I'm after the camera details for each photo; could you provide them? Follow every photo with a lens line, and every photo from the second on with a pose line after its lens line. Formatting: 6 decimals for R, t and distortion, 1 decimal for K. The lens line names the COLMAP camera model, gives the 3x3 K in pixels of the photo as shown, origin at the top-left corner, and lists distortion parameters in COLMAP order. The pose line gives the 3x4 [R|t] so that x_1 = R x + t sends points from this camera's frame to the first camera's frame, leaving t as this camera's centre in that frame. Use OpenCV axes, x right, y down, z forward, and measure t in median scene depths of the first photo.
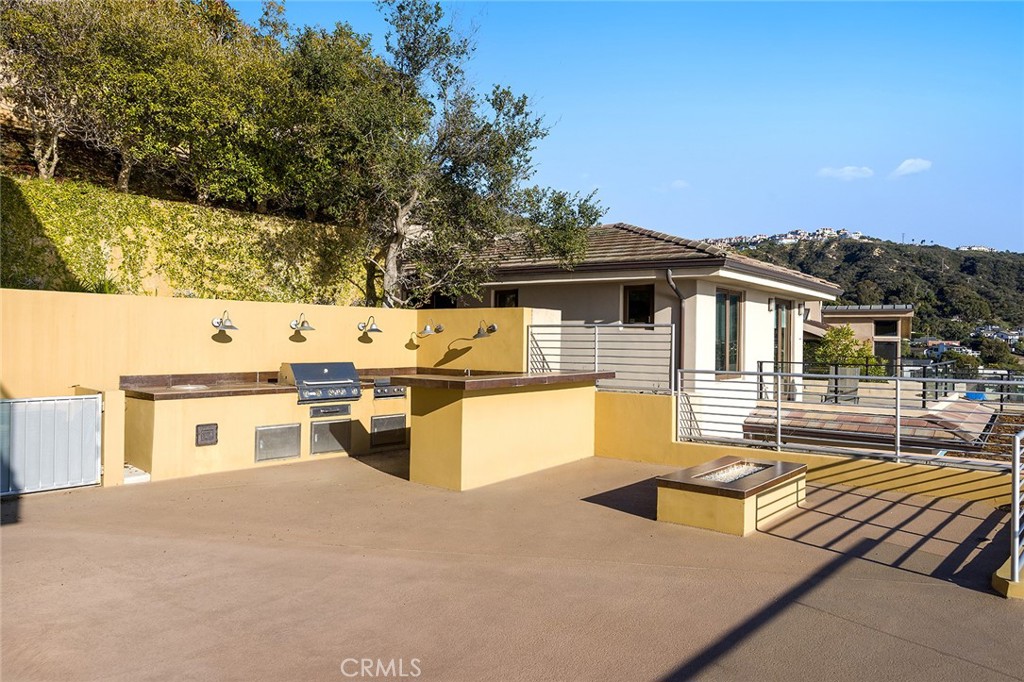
lens RADIAL K [[768.4, 0, 512.0], [0, 768.4, 341.0], [0, 0, 1]] dist [-0.001481, -0.002319]
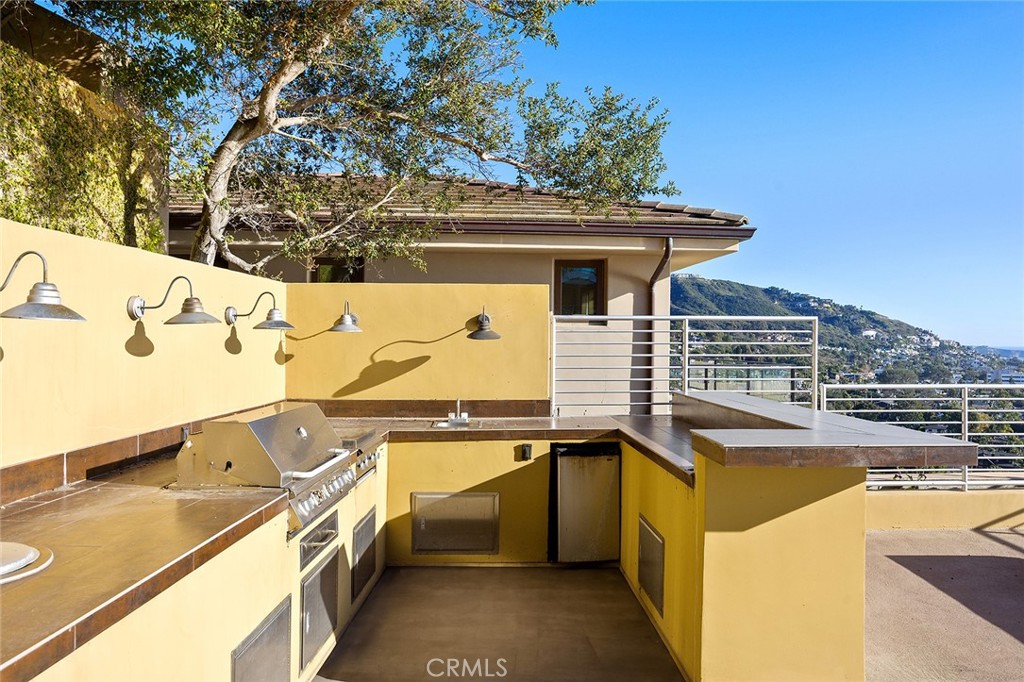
lens RADIAL K [[768.4, 0, 512.0], [0, 768.4, 341.0], [0, 0, 1]] dist [-0.001481, -0.002319]
pose [[0.764248, -0.009653, 0.644850, -0.328252], [0.005747, 0.999950, 0.008158, -0.006371], [-0.644896, -0.002529, 0.764266, 0.524430]]
